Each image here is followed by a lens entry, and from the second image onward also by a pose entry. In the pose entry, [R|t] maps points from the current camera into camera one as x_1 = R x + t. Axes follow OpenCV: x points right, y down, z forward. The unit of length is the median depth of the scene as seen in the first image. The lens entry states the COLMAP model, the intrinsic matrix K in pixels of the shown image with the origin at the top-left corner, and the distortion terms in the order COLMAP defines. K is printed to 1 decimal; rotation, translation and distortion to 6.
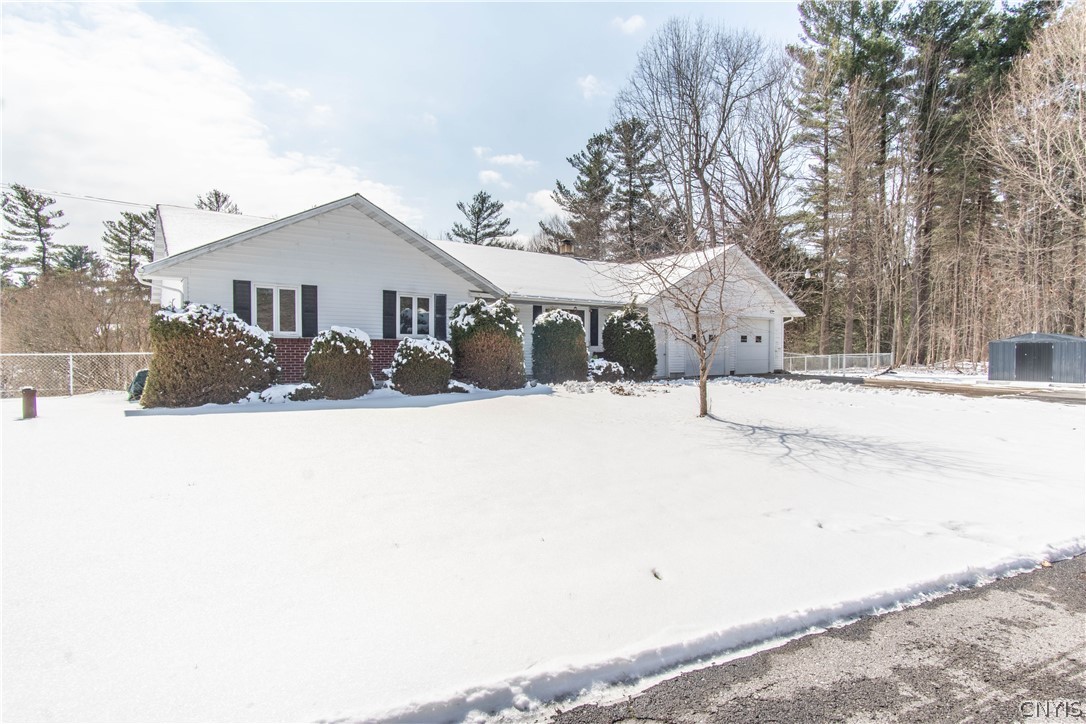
lens RADIAL K [[589.8, 0, 543.1], [0, 589.8, 358.2], [0, 0, 1]] dist [-0.006637, 0.002441]
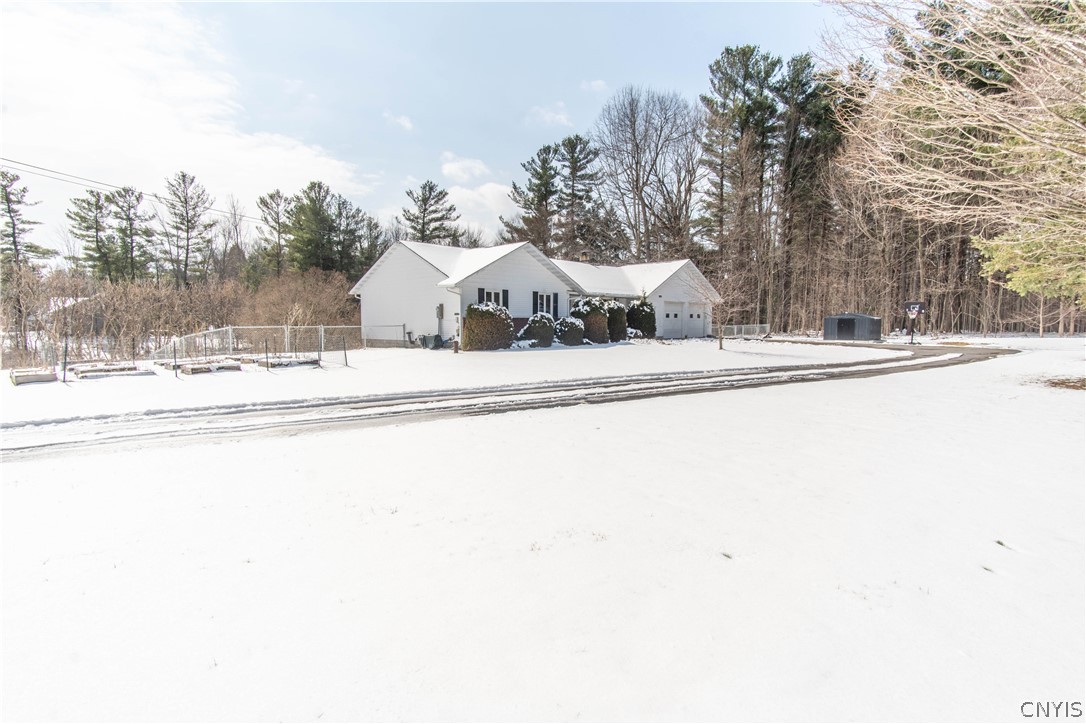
lens RADIAL K [[589.8, 0, 542.5], [0, 589.8, 365.8], [0, 0, 1]] dist [-0.006637, 0.002441]
pose [[0.980711, -0.016128, 0.194797, -0.175468], [0.004277, 0.998122, 0.061105, 0.001627], [-0.195417, -0.059093, 0.978938, -0.241175]]
